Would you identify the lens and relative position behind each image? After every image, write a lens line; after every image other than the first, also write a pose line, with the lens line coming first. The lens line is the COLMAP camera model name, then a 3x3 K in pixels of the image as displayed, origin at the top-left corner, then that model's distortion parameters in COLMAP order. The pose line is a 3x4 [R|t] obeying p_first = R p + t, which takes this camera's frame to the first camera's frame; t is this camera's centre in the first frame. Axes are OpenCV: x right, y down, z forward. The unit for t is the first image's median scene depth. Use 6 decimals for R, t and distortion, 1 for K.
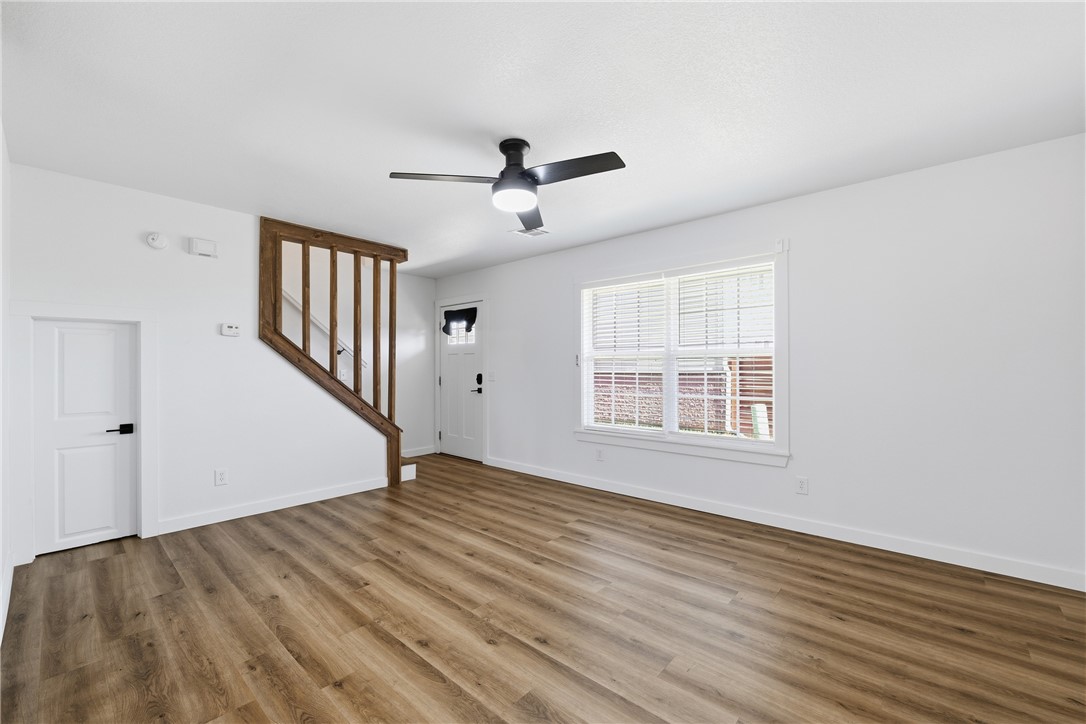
lens RADIAL K [[448.6, 0, 537.8], [0, 448.6, 366.4], [0, 0, 1]] dist [-0.002787, 0.000083]
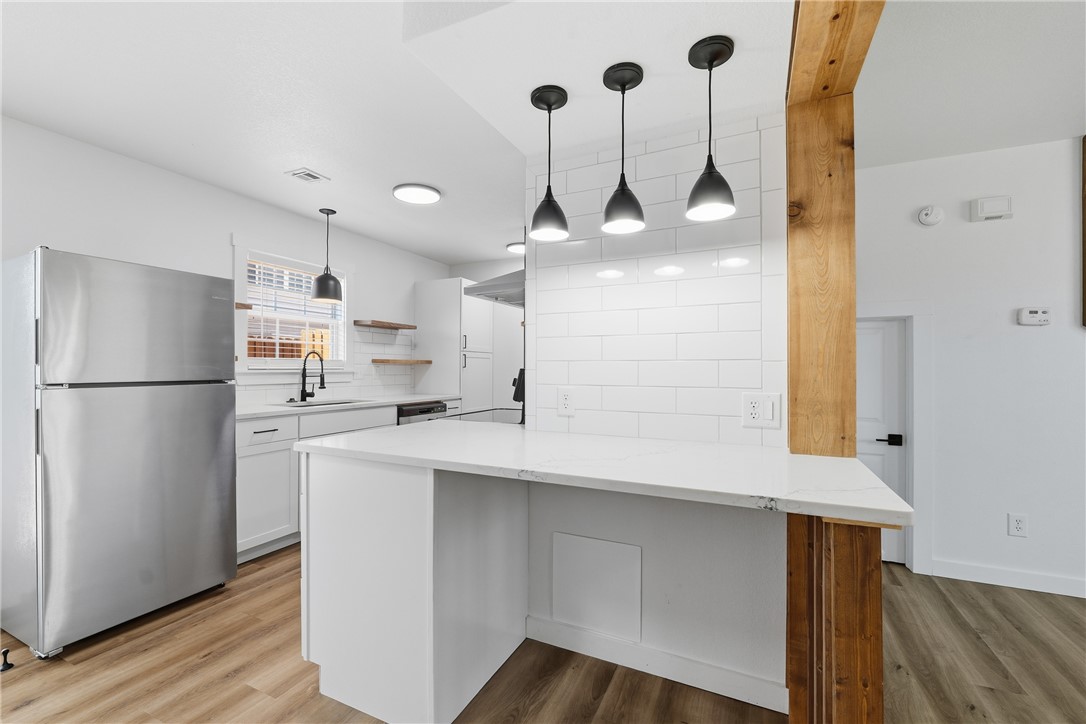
lens RADIAL K [[448.6, 0, 537.8], [0, 448.6, 366.4], [0, 0, 1]] dist [-0.002787, 0.000083]
pose [[0.289351, -0.002355, -0.957220, -0.303049], [-0.000880, 0.999996, -0.002726, -0.001776], [0.957223, 0.001631, 0.289347, 0.081096]]
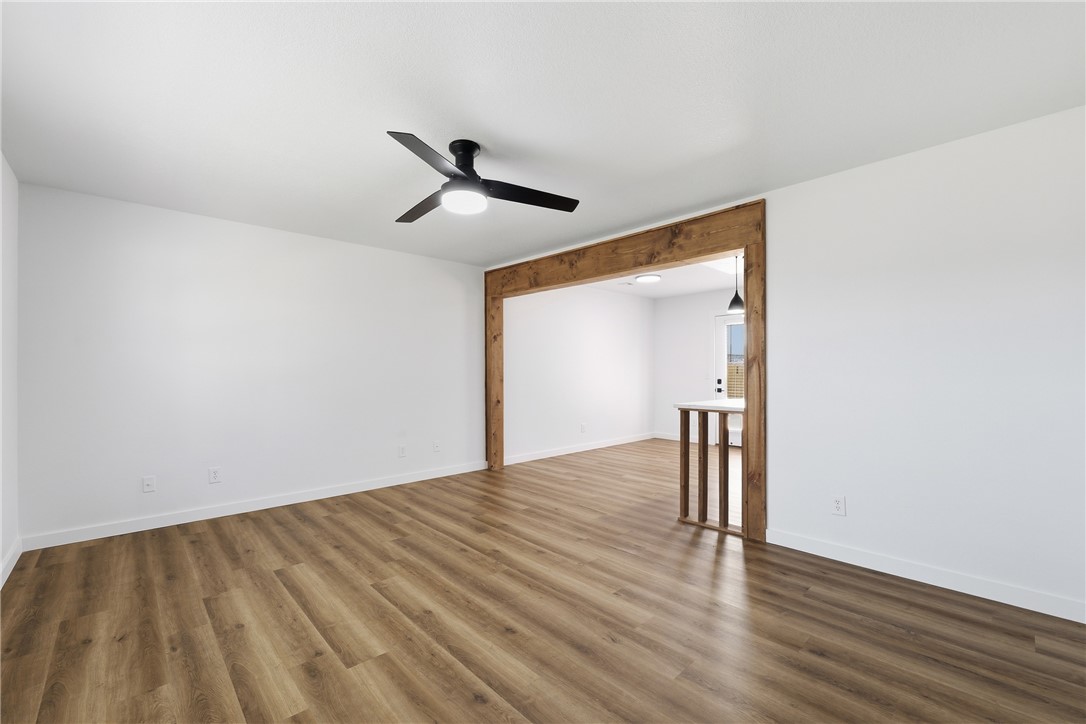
lens RADIAL K [[448.6, 0, 537.8], [0, 448.6, 366.4], [0, 0, 1]] dist [-0.002787, 0.000083]
pose [[-0.995957, 0.006664, 0.089587, -0.263471], [0.005788, 0.999933, -0.010032, 0.004335], [-0.089648, -0.009473, -0.995928, 1.721416]]
